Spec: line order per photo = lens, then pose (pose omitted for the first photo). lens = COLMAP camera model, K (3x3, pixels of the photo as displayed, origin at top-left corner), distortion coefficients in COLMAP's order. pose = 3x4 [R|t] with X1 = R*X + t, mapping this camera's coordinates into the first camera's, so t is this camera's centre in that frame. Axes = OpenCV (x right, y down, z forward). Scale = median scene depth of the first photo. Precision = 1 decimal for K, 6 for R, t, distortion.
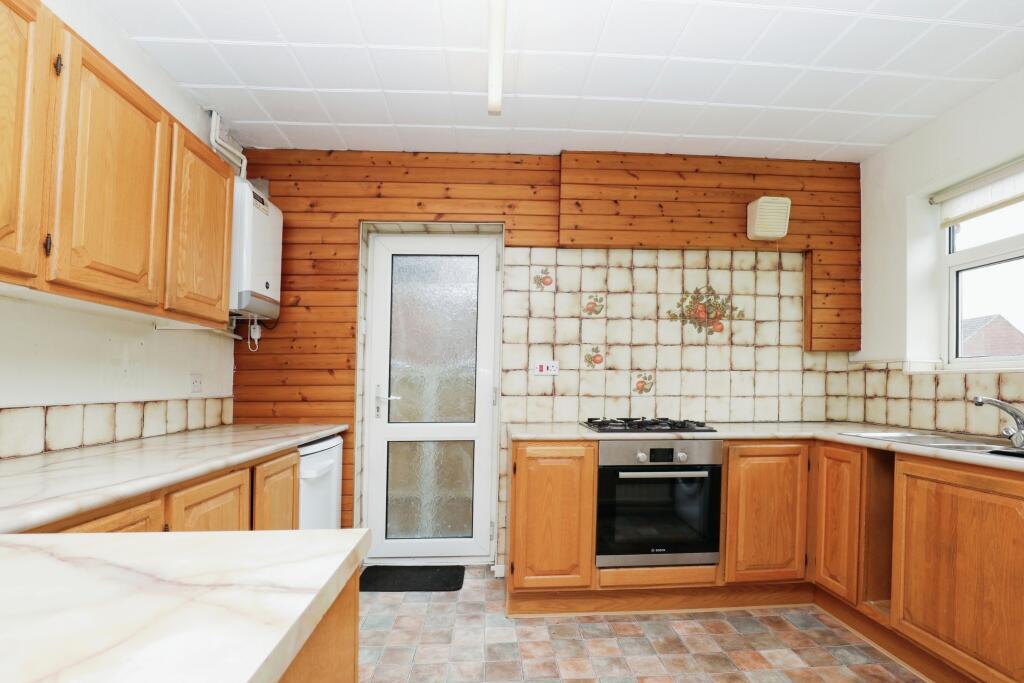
lens RADIAL K [[493.3, 0, 514.2], [0, 493.3, 381.9], [0, 0, 1]] dist [-0.032656, 0.000230]
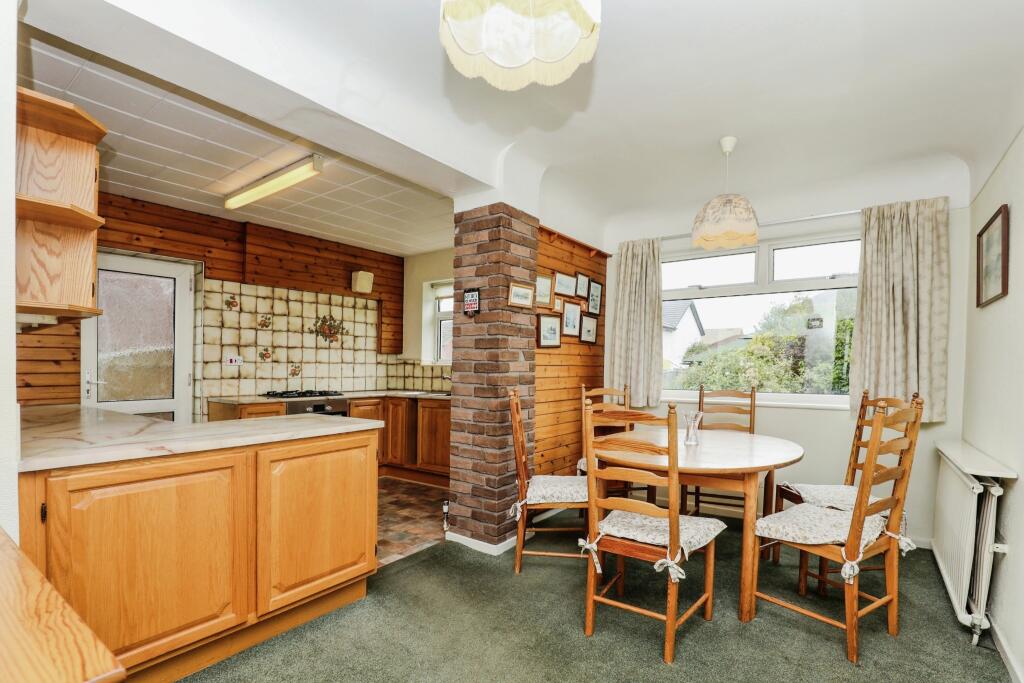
lens RADIAL K [[480.8, 0, 514.4], [0, 480.8, 354.6], [0, 0, 1]] dist [-0.029238, 0.000406]
pose [[0.638563, 0.020956, 0.769284, -0.509974], [-0.004579, 0.999715, -0.023432, -0.016229], [-0.769556, 0.011440, 0.638477, -0.614138]]
